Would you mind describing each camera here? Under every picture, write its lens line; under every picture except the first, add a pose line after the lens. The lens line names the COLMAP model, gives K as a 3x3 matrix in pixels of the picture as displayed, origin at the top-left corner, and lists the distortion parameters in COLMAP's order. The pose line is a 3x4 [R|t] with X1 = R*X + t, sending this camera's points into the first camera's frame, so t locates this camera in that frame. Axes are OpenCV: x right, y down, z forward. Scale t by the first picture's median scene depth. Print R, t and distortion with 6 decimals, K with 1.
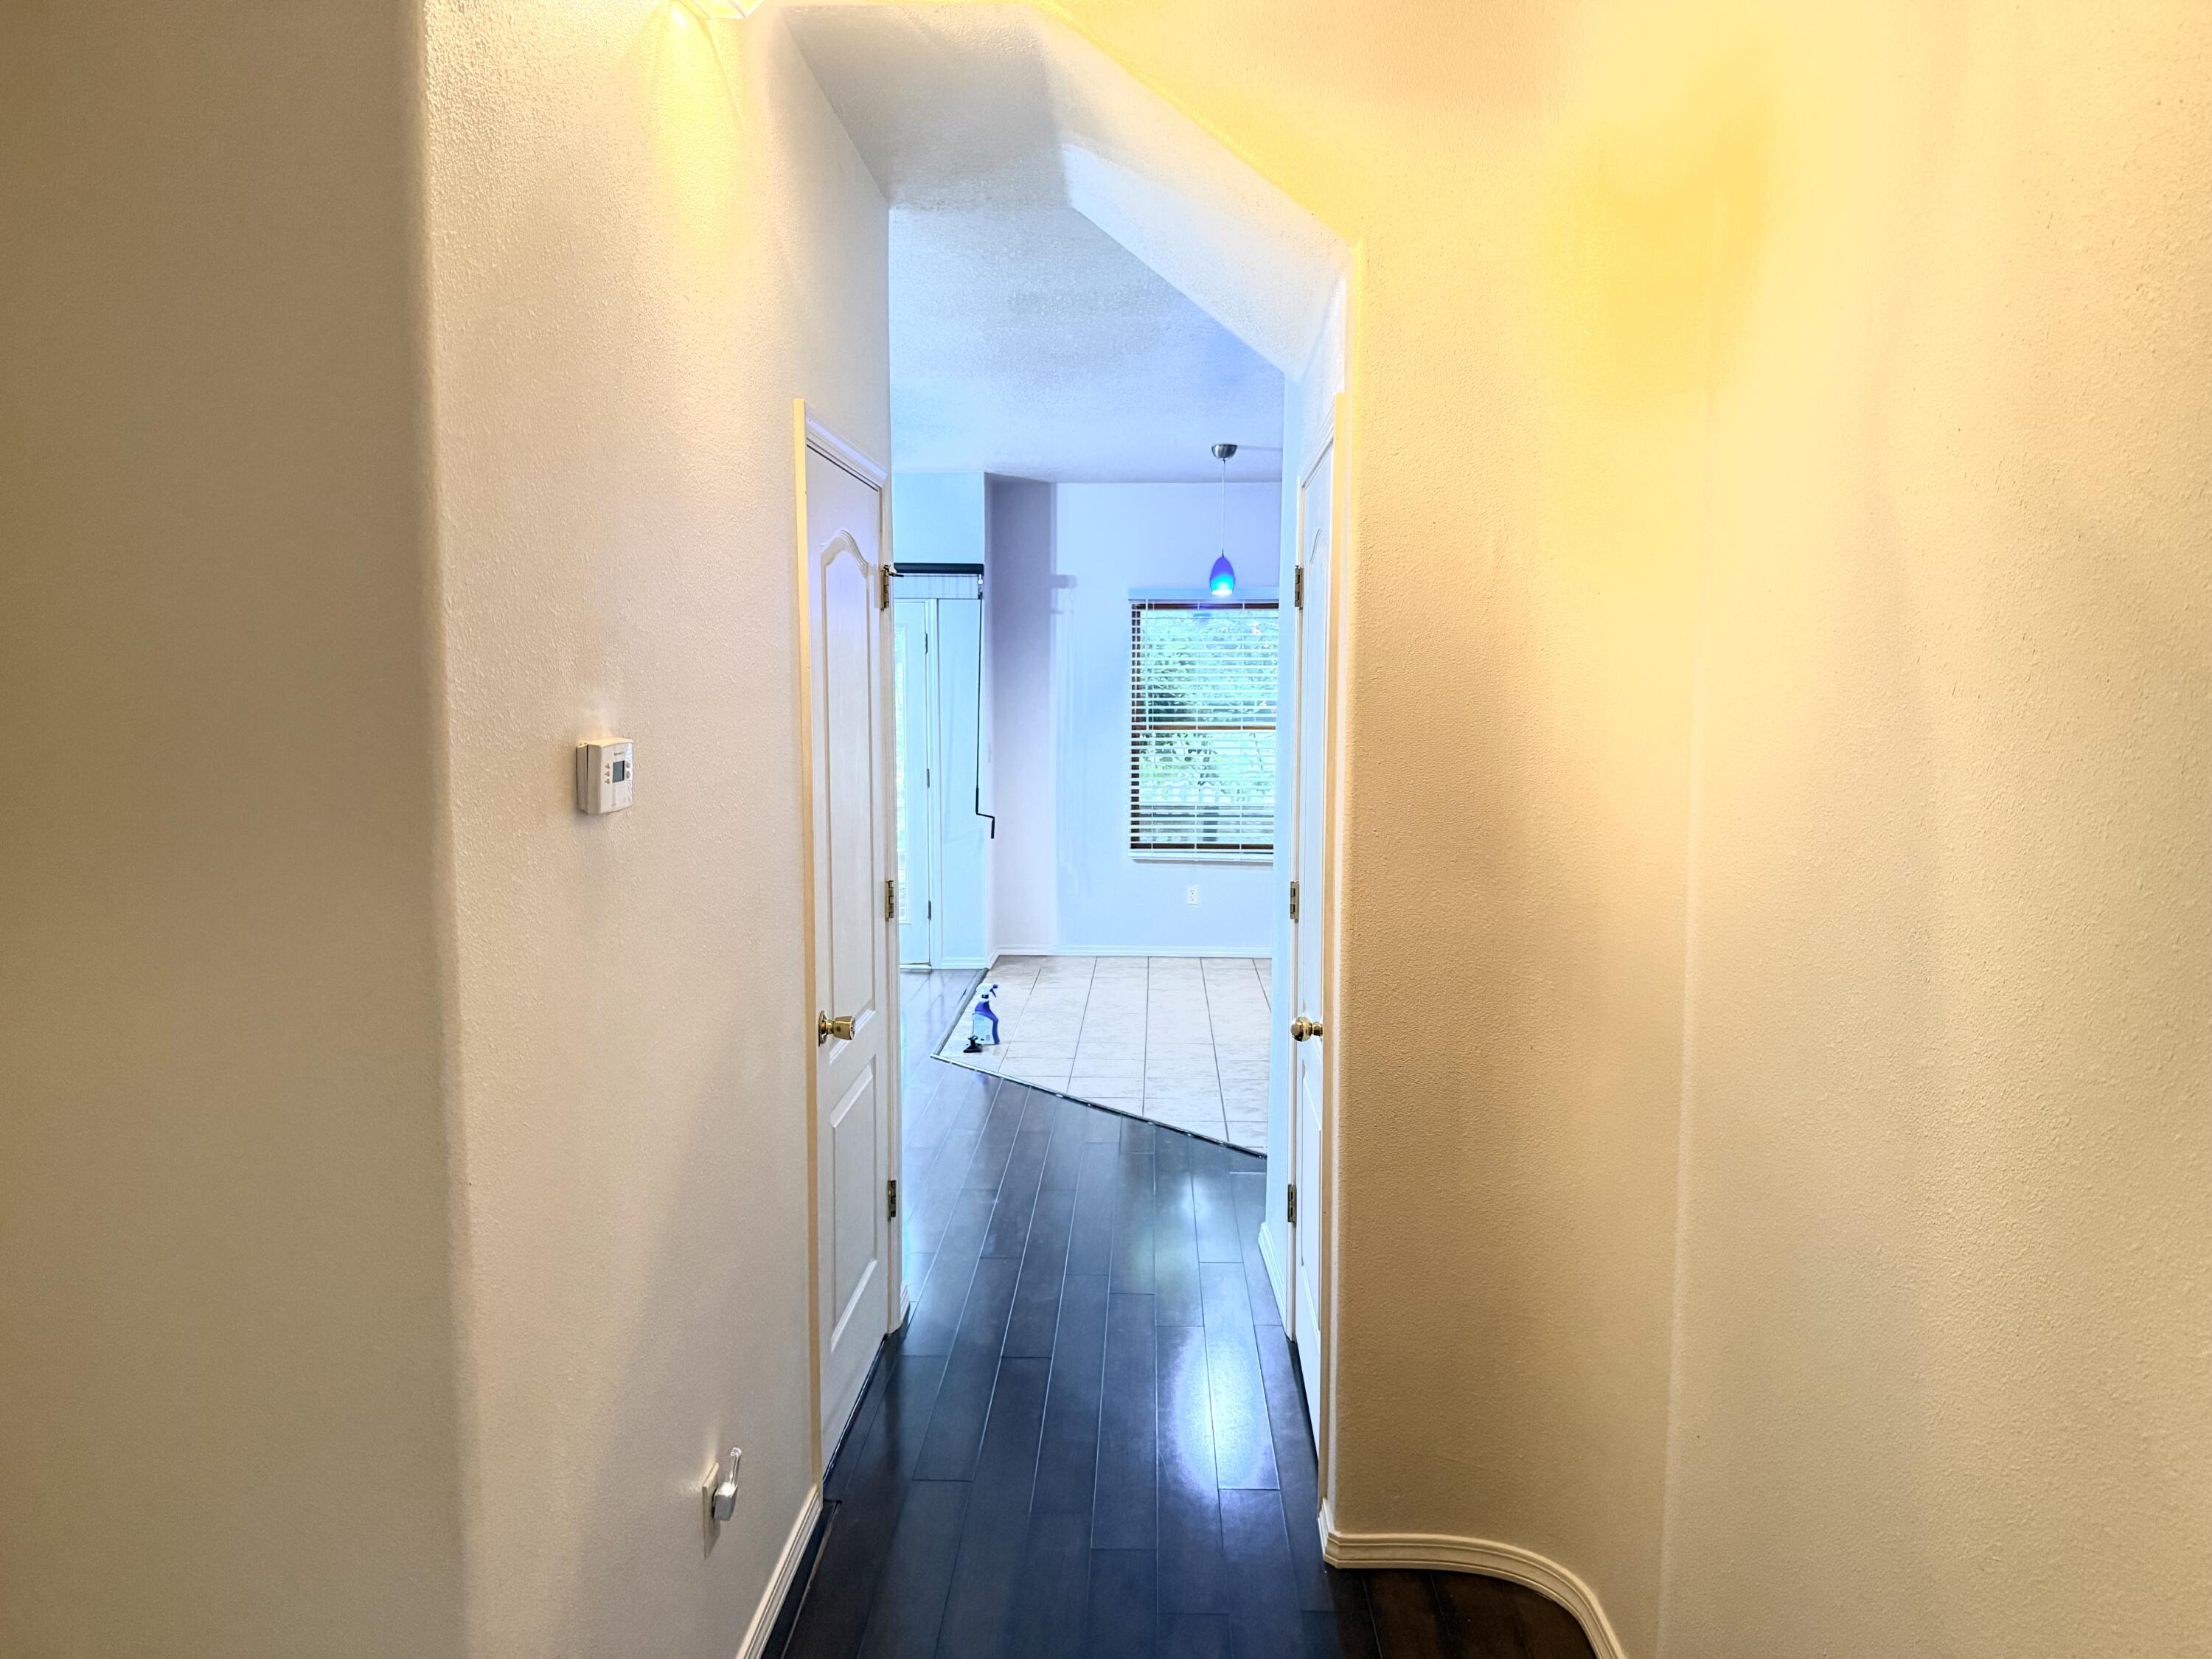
lens RADIAL K [[1564.2, 0, 1107.6], [0, 1564.2, 833.0], [0, 0, 1]] dist [0.103299, -0.122058]
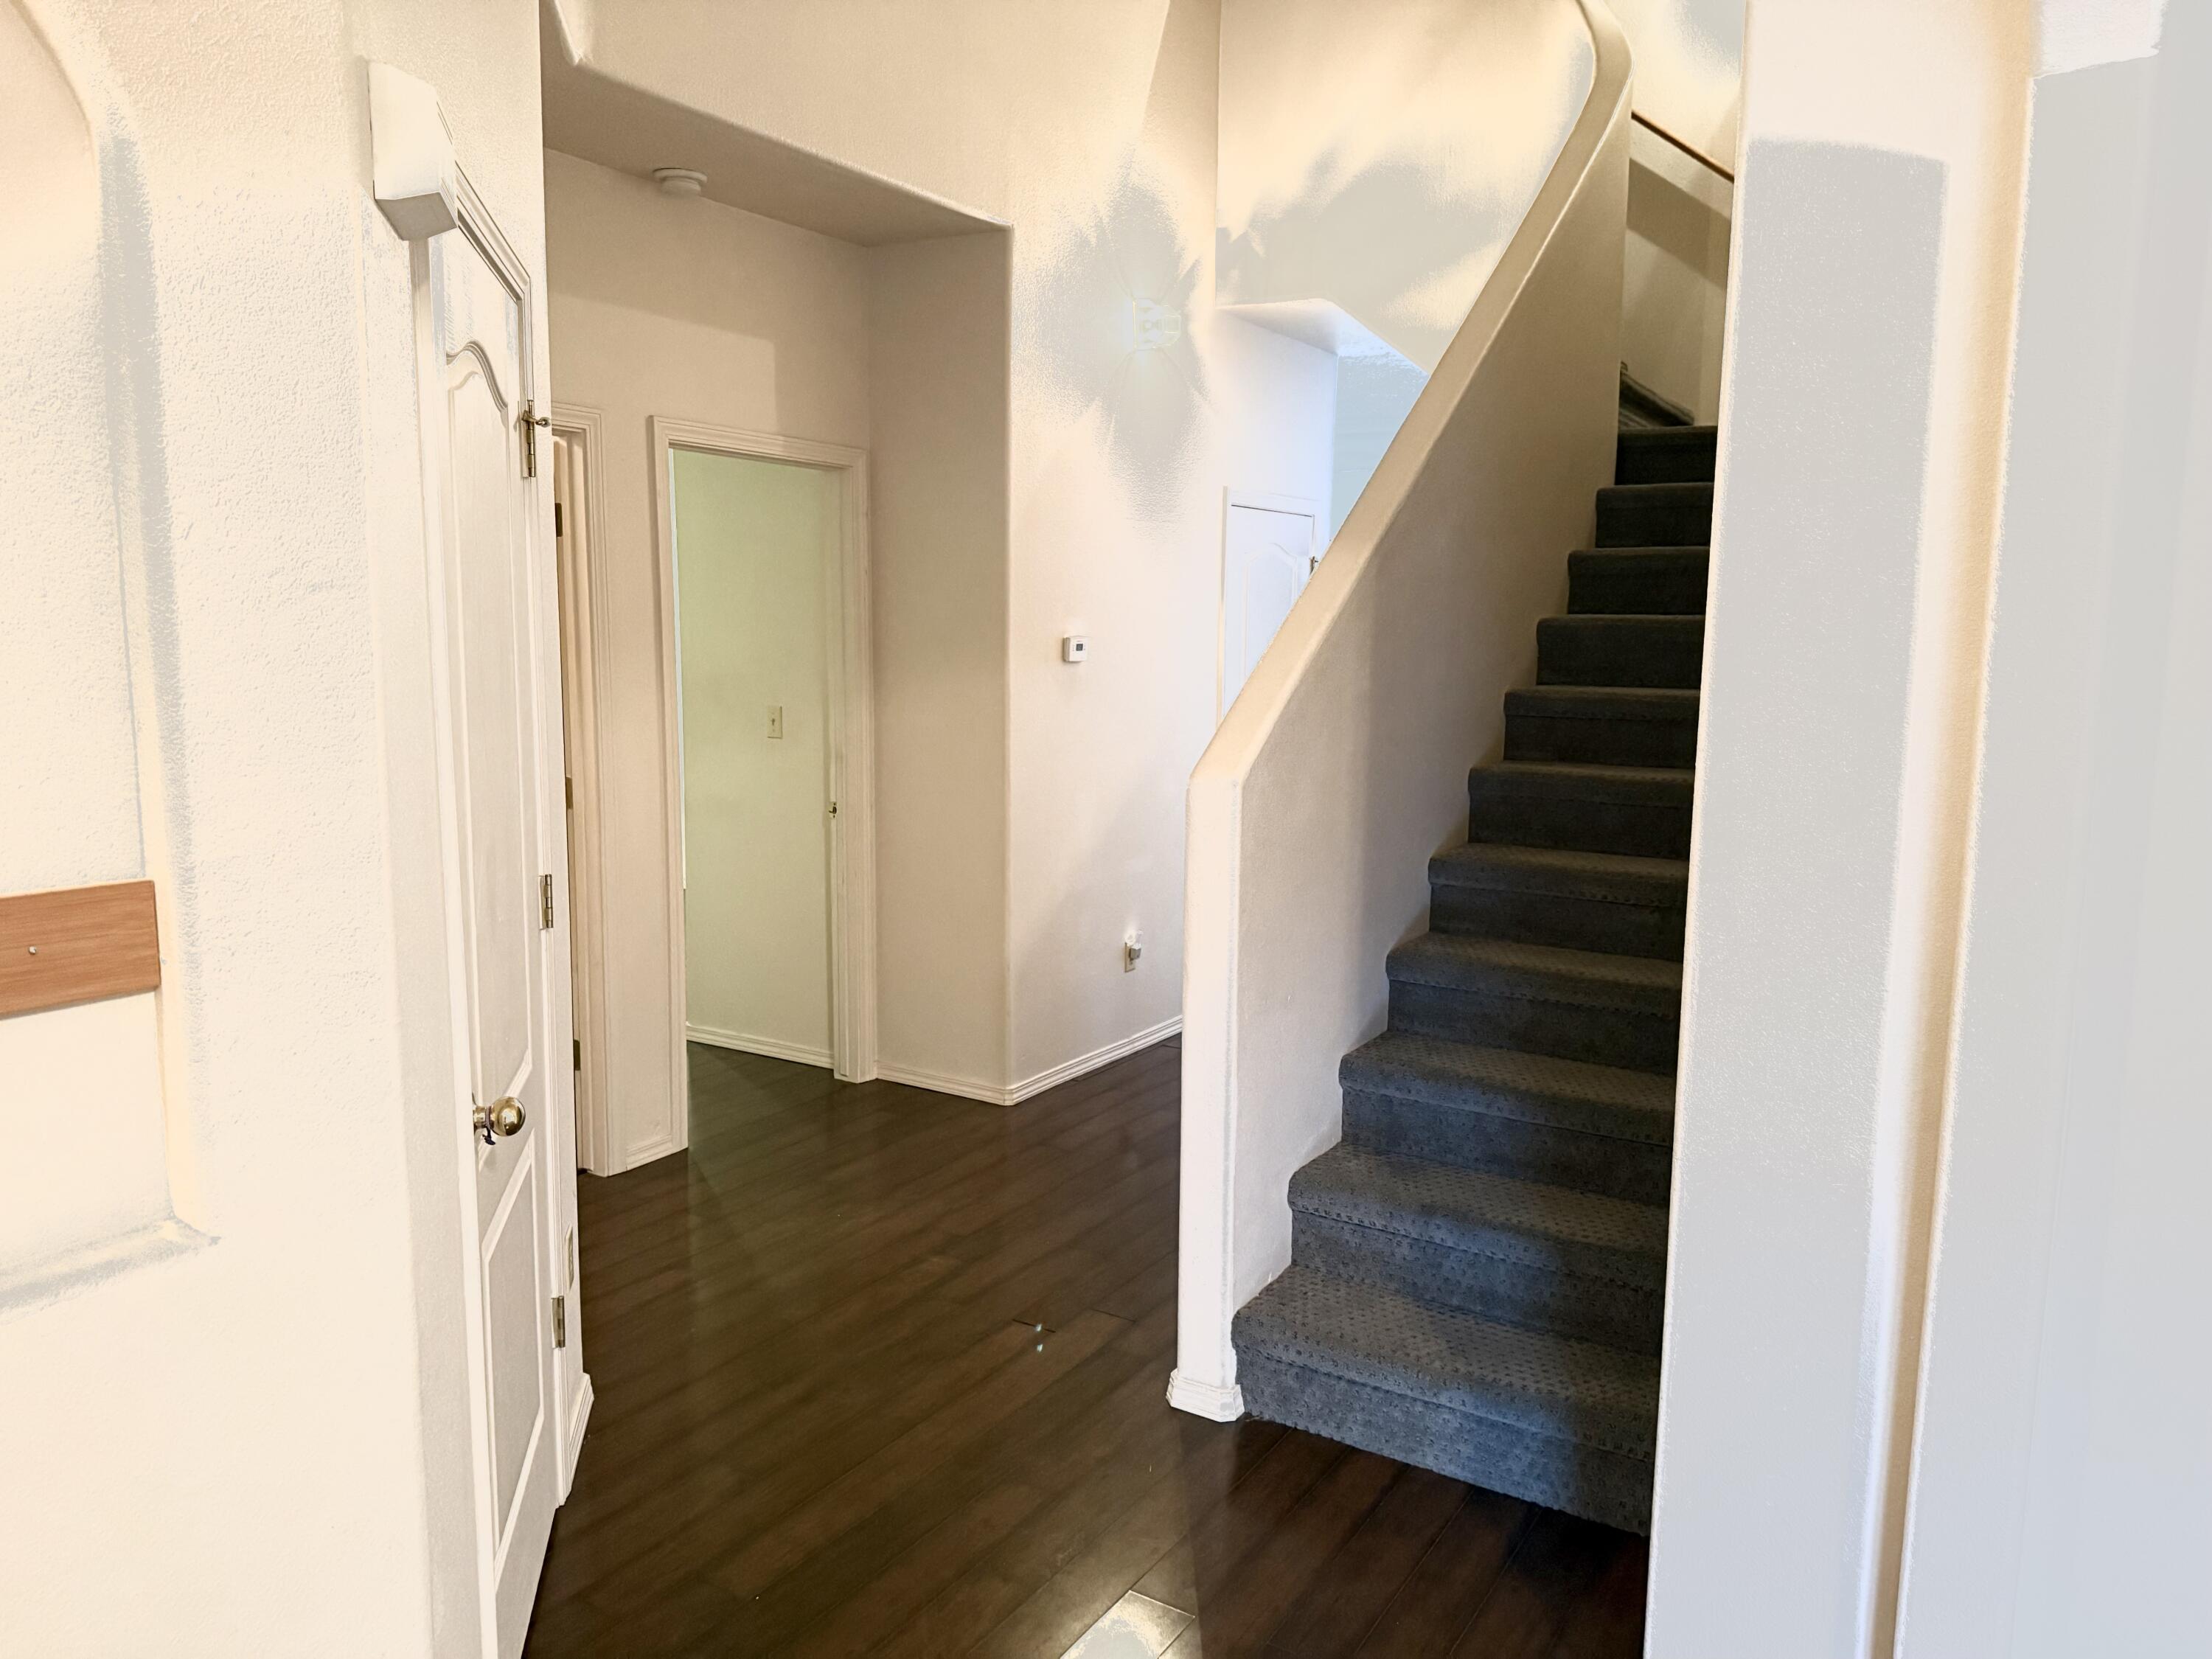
lens RADIAL K [[1564.2, 0, 1107.6], [0, 1564.2, 833.0], [0, 0, 1]] dist [0.103299, -0.122058]
pose [[0.868822, 0.067681, -0.490478, 0.885448], [-0.054088, 0.997658, 0.041857, 0.135048], [0.492162, -0.009837, 0.870448, -1.110205]]
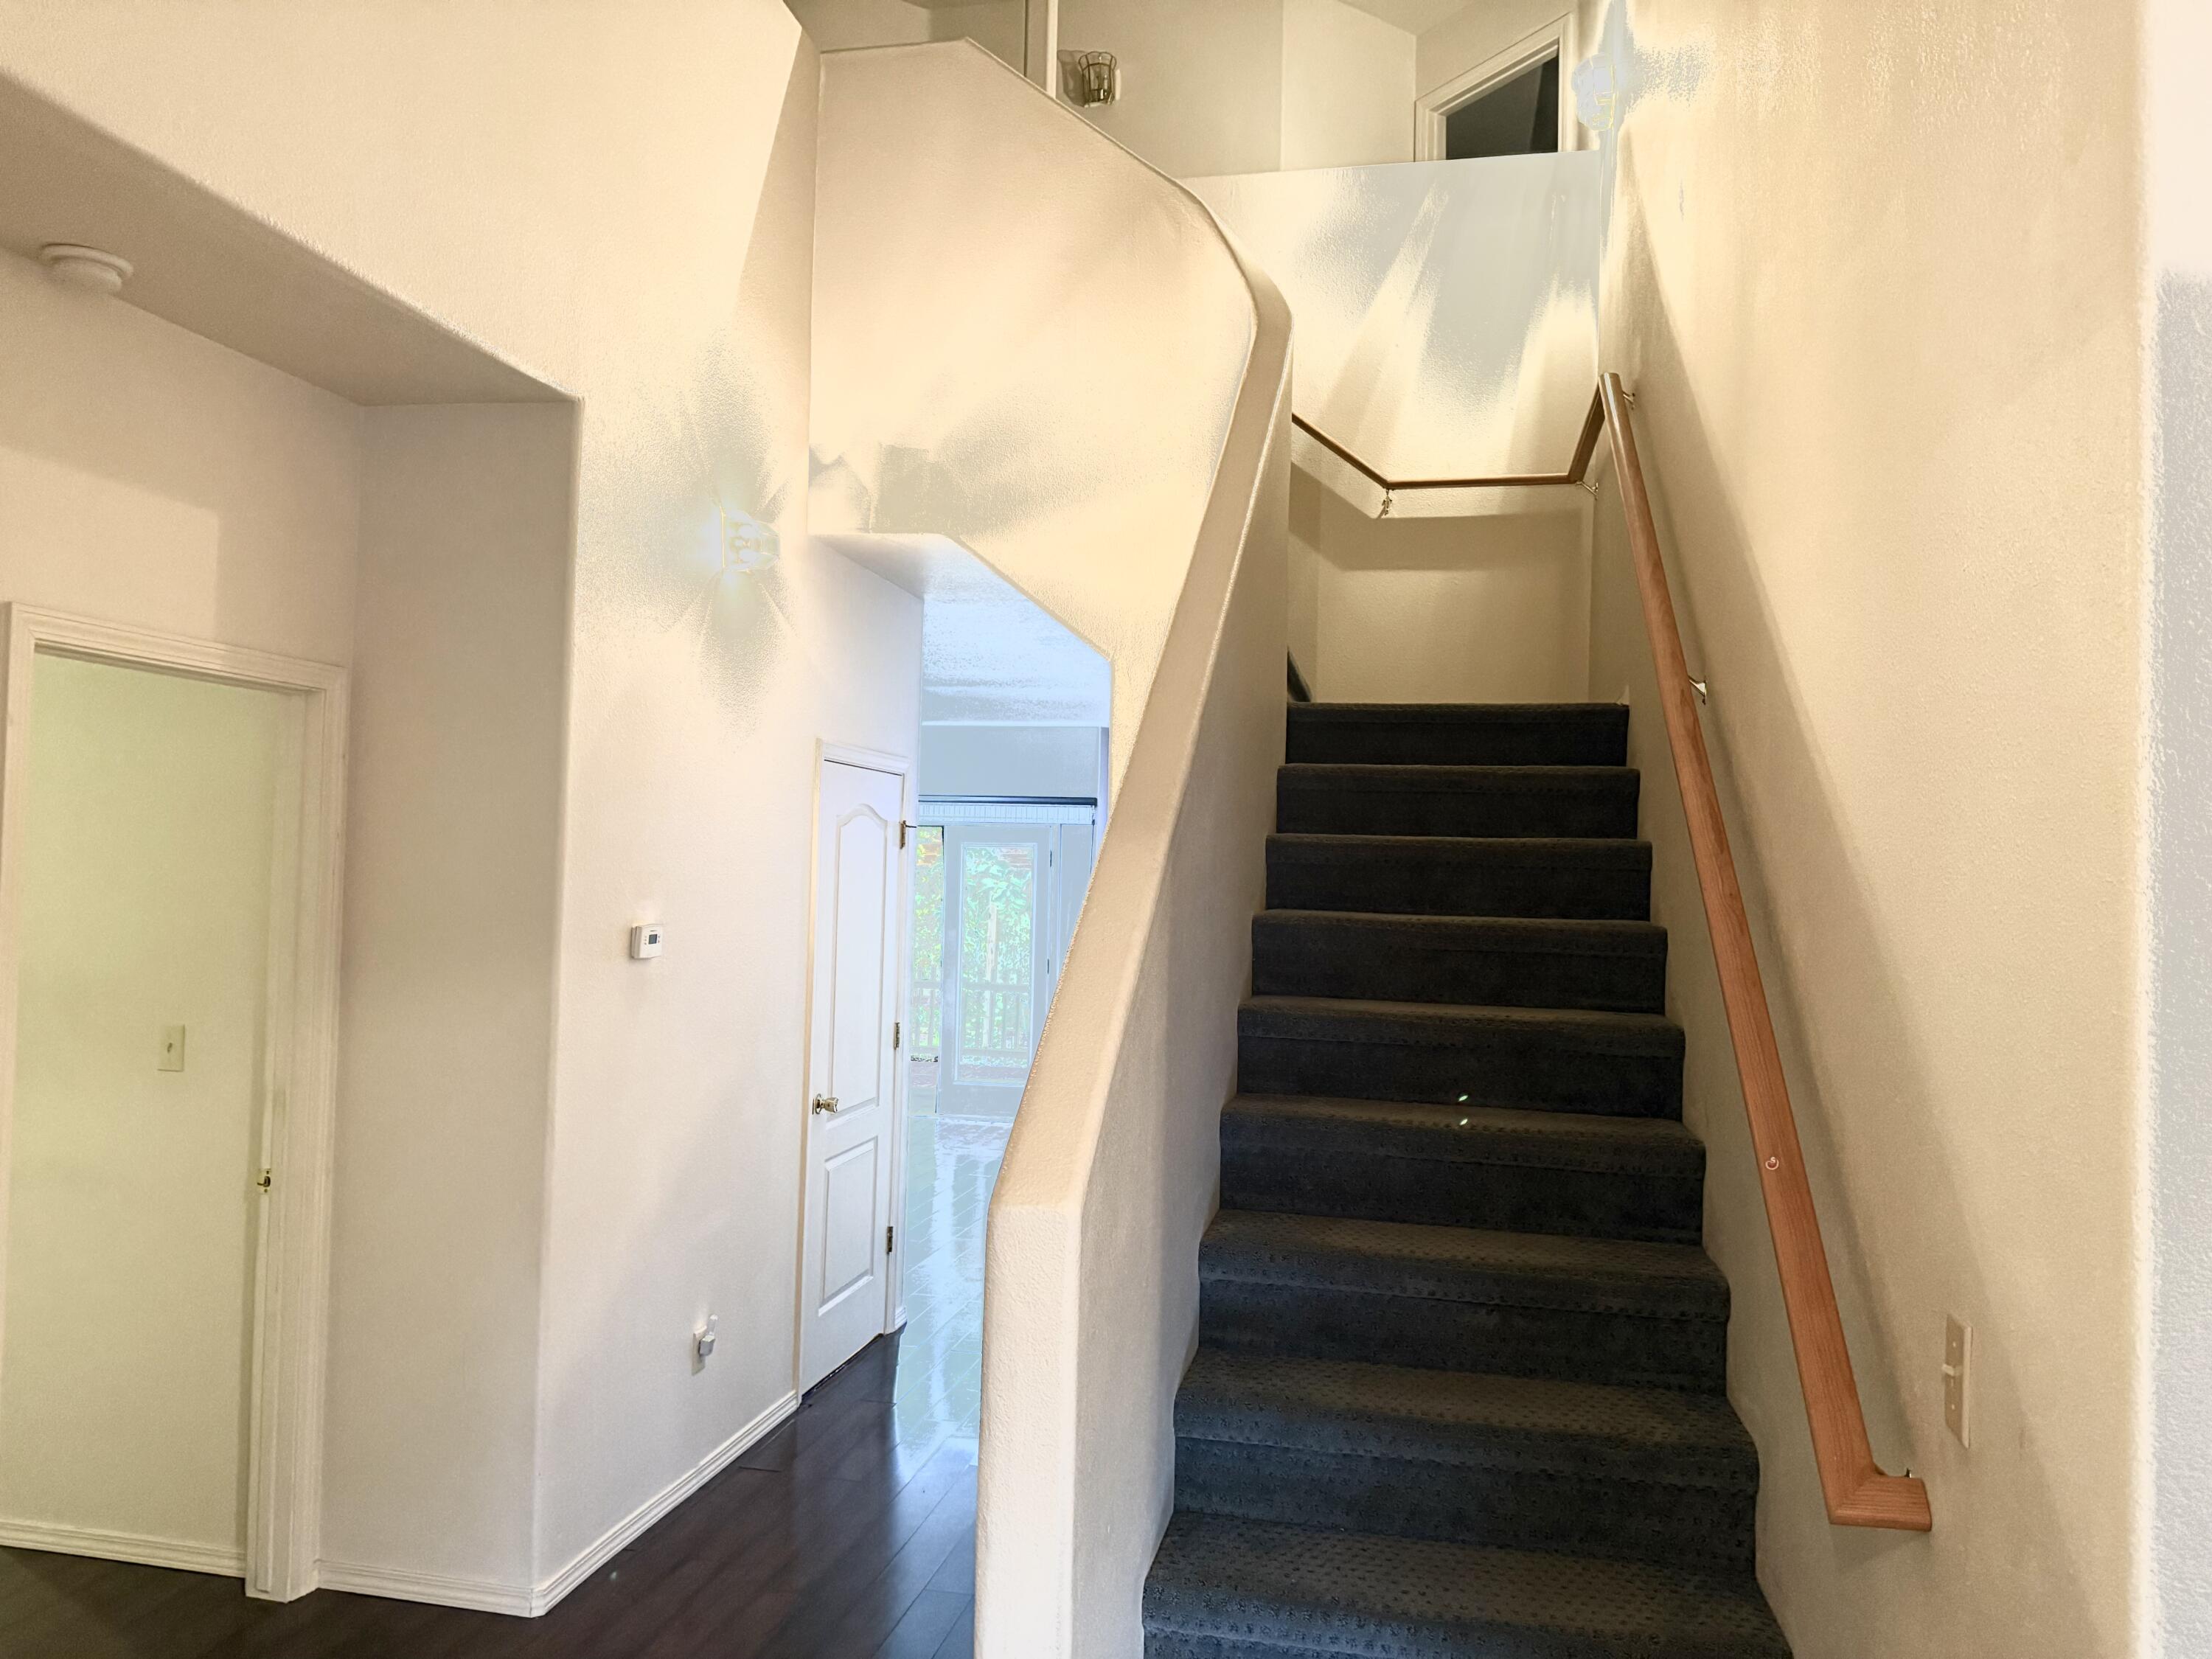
lens RADIAL K [[1564.2, 0, 1107.6], [0, 1564.2, 833.0], [0, 0, 1]] dist [0.103299, -0.122058]
pose [[0.985568, 0.014604, -0.168651, 0.508083], [-0.036352, 0.991288, -0.126597, 0.051421], [0.165333, 0.130900, 0.977512, -0.775817]]
